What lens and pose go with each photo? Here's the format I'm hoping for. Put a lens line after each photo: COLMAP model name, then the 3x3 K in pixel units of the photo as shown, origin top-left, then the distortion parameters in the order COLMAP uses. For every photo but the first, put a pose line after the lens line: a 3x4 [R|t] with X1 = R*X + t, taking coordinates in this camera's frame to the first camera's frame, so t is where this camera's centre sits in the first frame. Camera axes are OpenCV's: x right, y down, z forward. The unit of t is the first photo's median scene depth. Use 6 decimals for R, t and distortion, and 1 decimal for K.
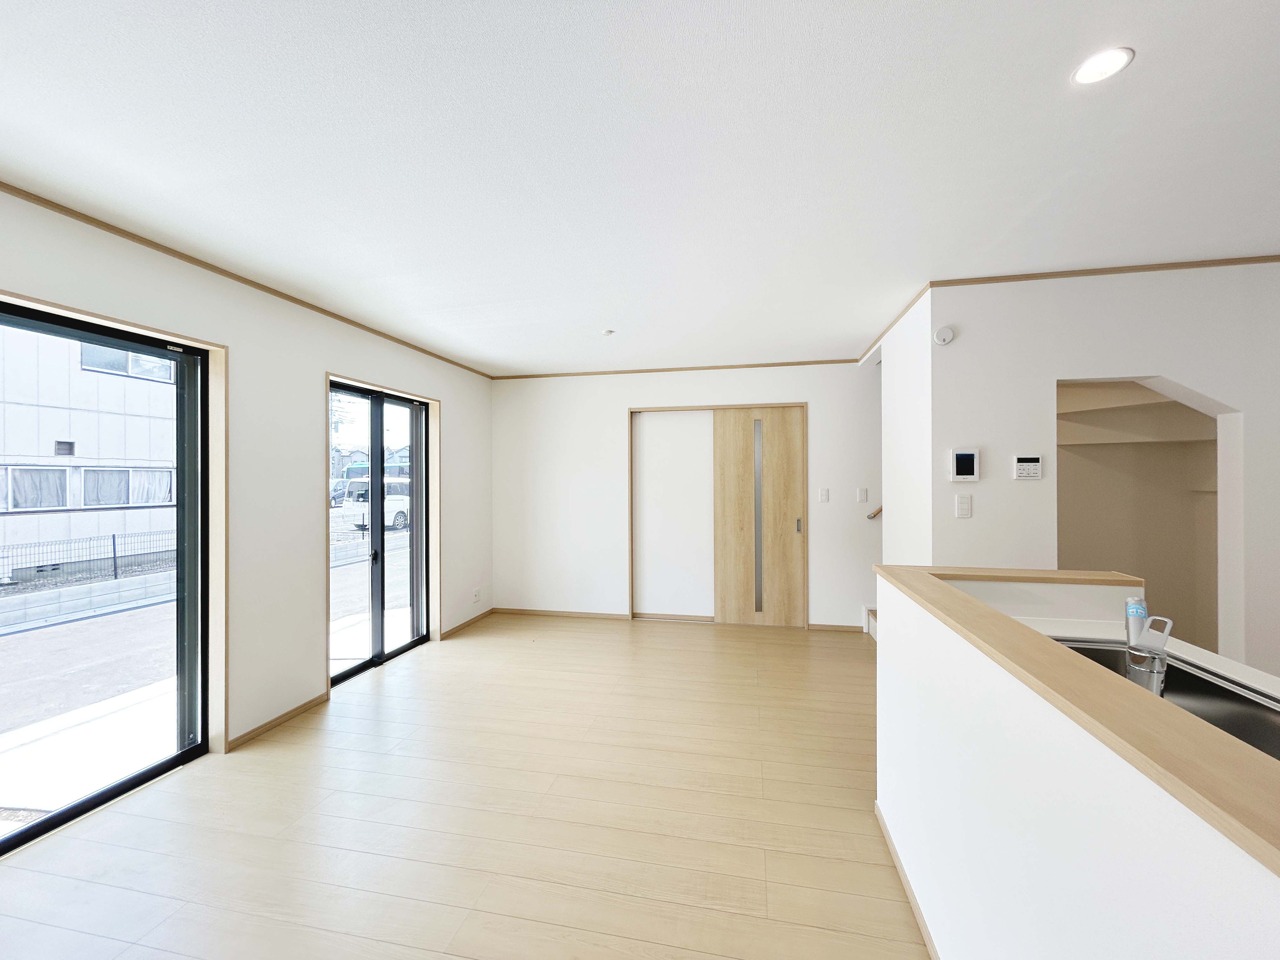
lens RADIAL K [[521.4, 0, 645.4], [0, 521.4, 477.1], [0, 0, 1]] dist [0.020295, -0.001727]
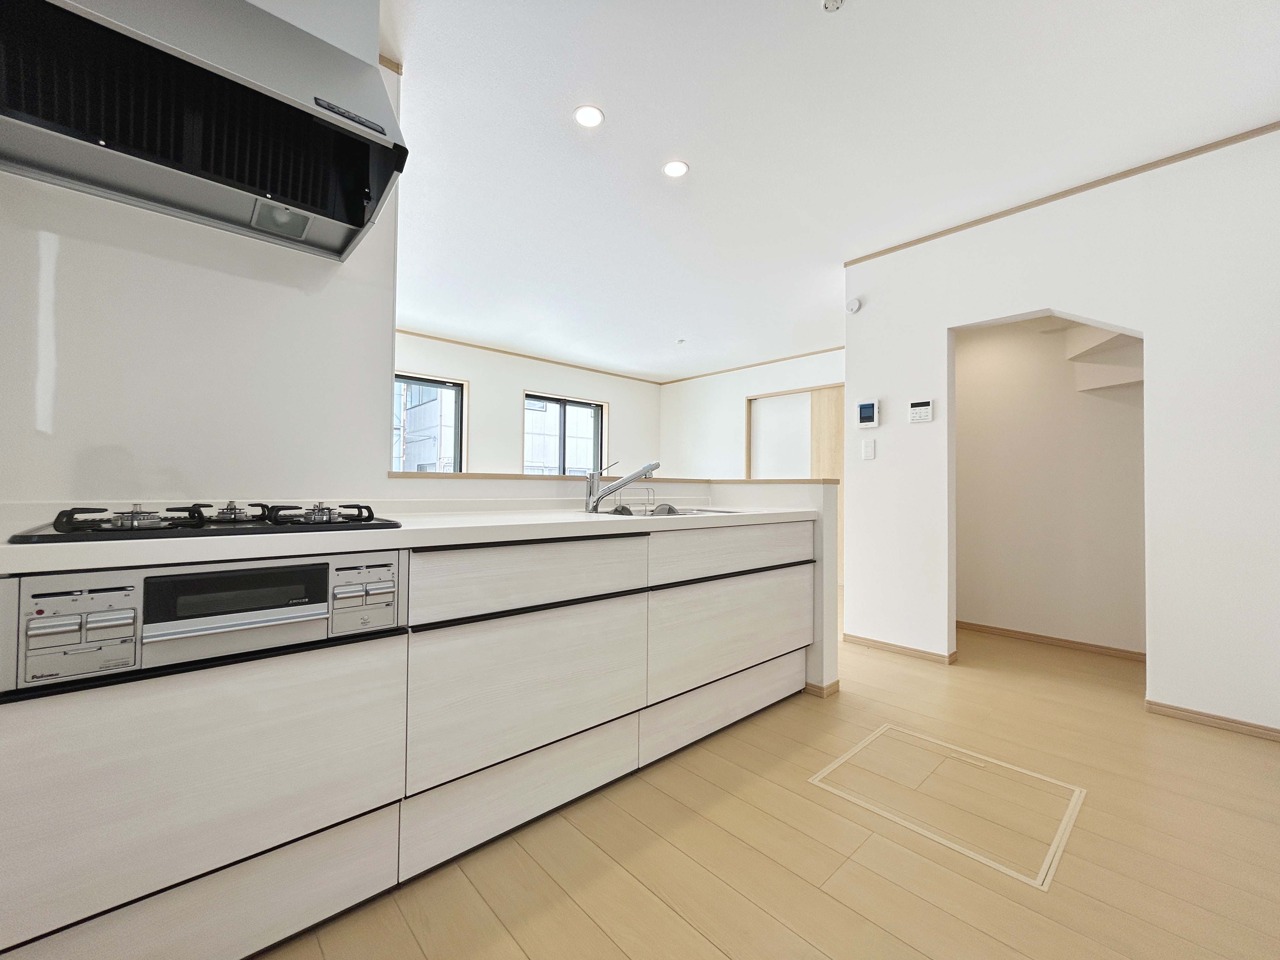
lens RADIAL K [[521.4, 0, 647.8], [0, 521.4, 476.1], [0, 0, 1]] dist [0.020295, -0.001727]
pose [[0.802945, 0.000009, -0.596053, 0.783642], [-0.014274, 0.999714, -0.019213, 0.124520], [0.595882, 0.023934, 0.802715, -0.185373]]
